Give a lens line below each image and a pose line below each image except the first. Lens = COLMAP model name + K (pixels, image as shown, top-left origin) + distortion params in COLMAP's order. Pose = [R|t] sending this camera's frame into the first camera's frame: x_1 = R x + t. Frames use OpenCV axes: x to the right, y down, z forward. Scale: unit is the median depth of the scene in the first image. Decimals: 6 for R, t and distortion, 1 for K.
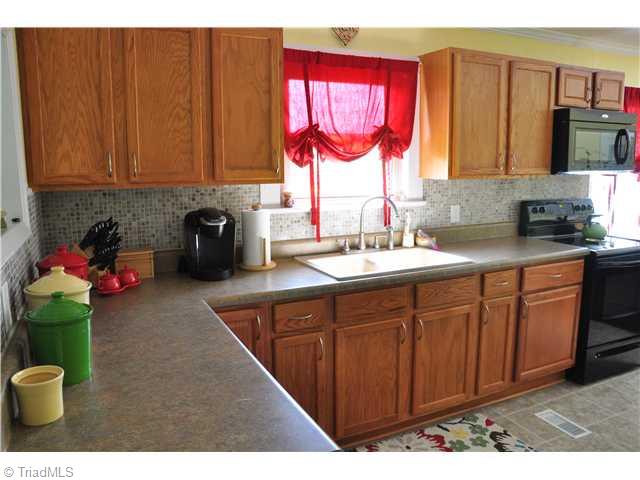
lens RADIAL K [[499.3, 0, 320.0], [0, 499.3, 240.0], [0, 0, 1]] dist [-0.053551, 0.002463]
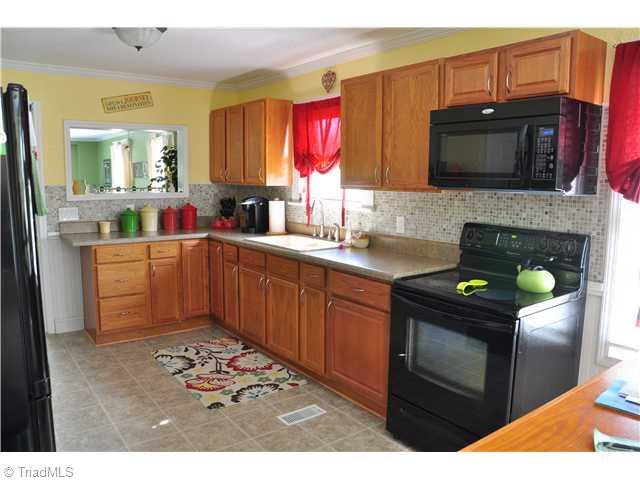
lens RADIAL K [[492.6, 0, 320.0], [0, 492.6, 240.0], [0, 0, 1]] dist [-0.128361, 0.000196]
pose [[0.175371, 0.131617, -0.975665, 1.460378], [-0.164385, 0.981026, 0.102793, -0.116661], [0.970682, 0.142358, 0.193679, 0.760836]]
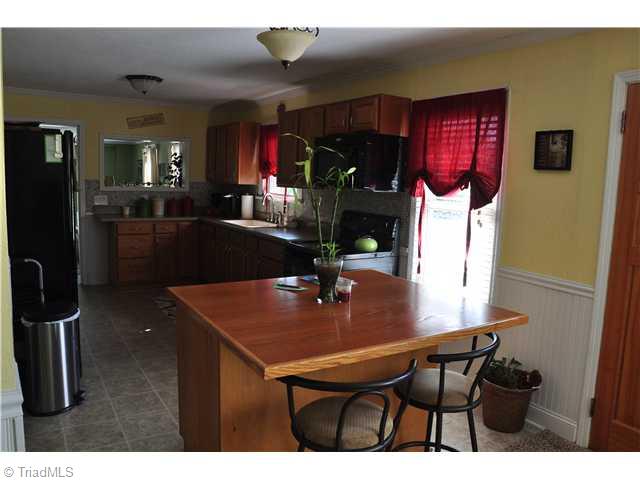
lens RADIAL K [[492.6, 0, 320.0], [0, 492.6, 240.0], [0, 0, 1]] dist [-0.128361, 0.000196]
pose [[0.092891, 0.130076, -0.987143, 2.072130], [-0.193149, 0.974951, 0.110294, -0.163095], [0.976762, 0.180421, 0.115688, 1.010065]]
